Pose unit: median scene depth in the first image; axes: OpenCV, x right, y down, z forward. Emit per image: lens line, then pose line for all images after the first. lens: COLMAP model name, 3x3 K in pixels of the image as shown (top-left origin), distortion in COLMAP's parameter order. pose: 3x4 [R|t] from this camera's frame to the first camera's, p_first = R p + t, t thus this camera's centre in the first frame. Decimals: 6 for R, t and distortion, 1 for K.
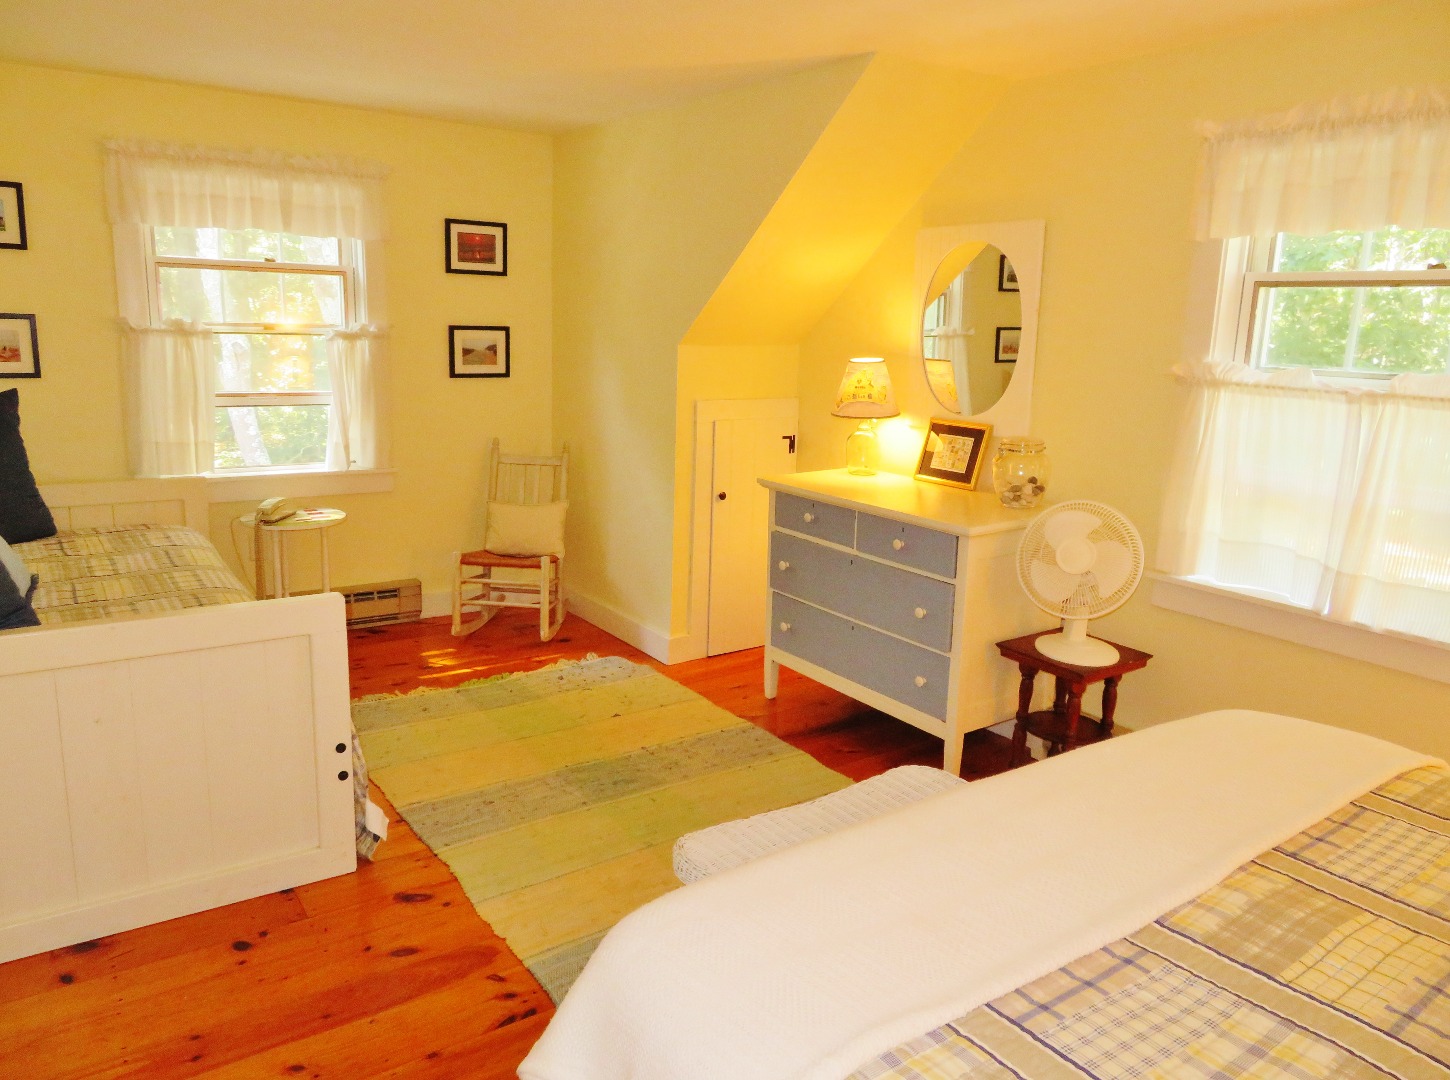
lens RADIAL K [[1018.1, 0, 727.6], [0, 1018.1, 538.0], [0, 0, 1]] dist [-0.008599, -0.001322]
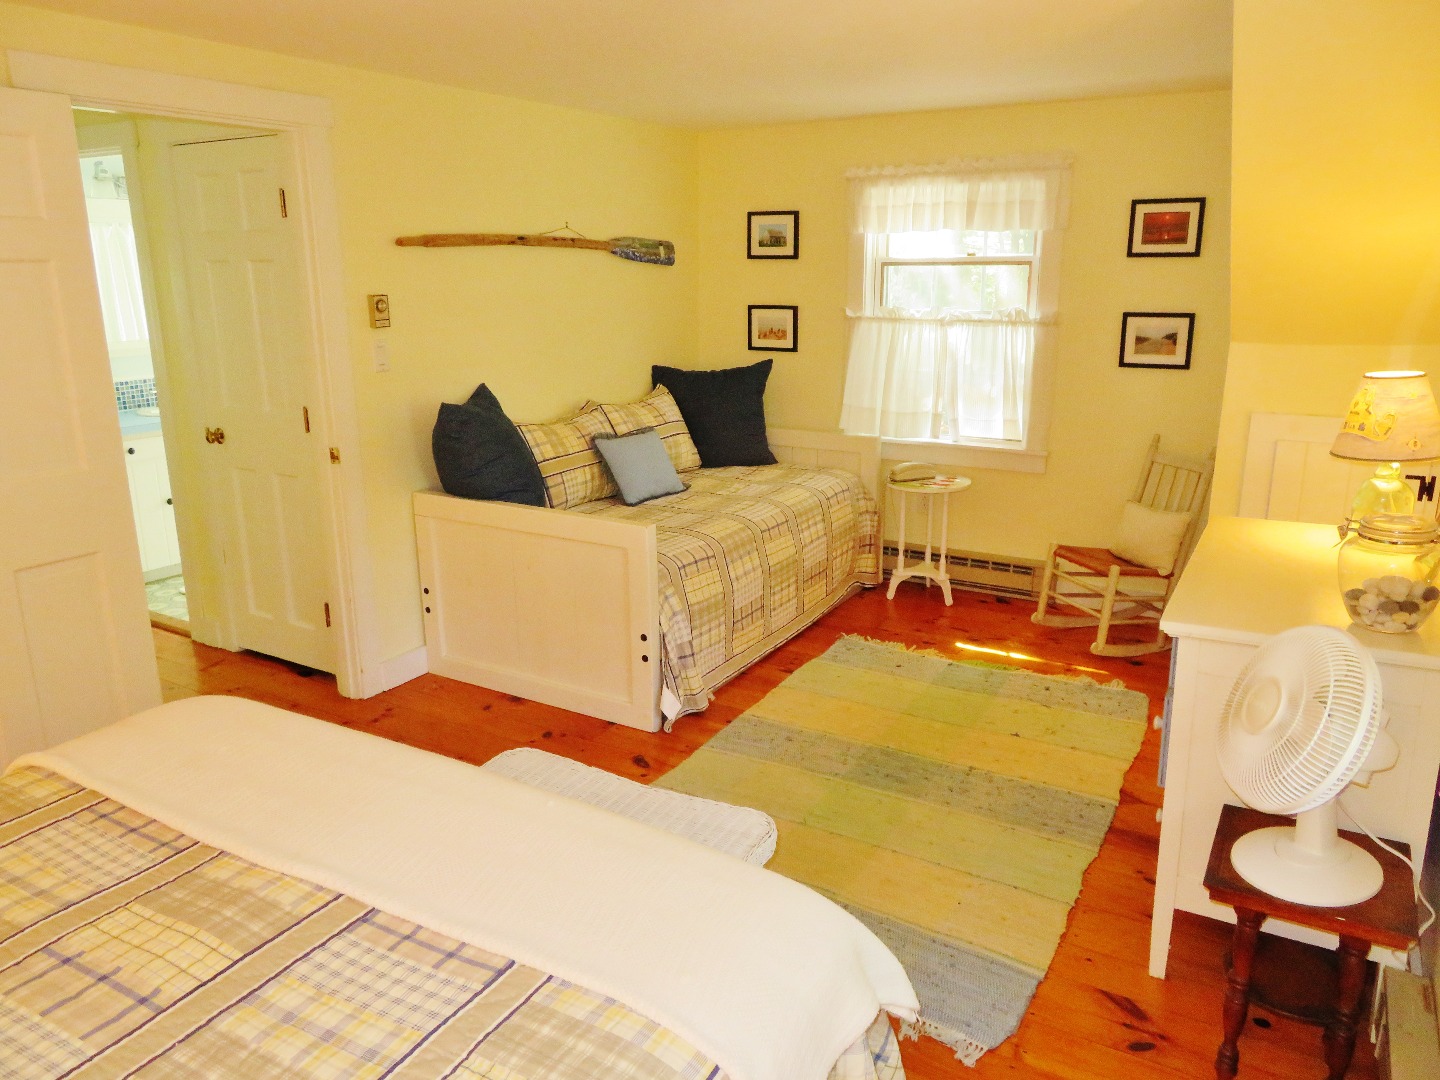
lens RADIAL K [[1011.0, 0, 722.6], [0, 1011.0, 538.0], [0, 0, 1]] dist [-0.008599, -0.001322]
pose [[0.428814, 0.200212, -0.880928, 0.470037], [-0.170449, 0.975549, 0.138746, -0.072887], [0.887167, 0.090657, 0.452455, 0.268356]]
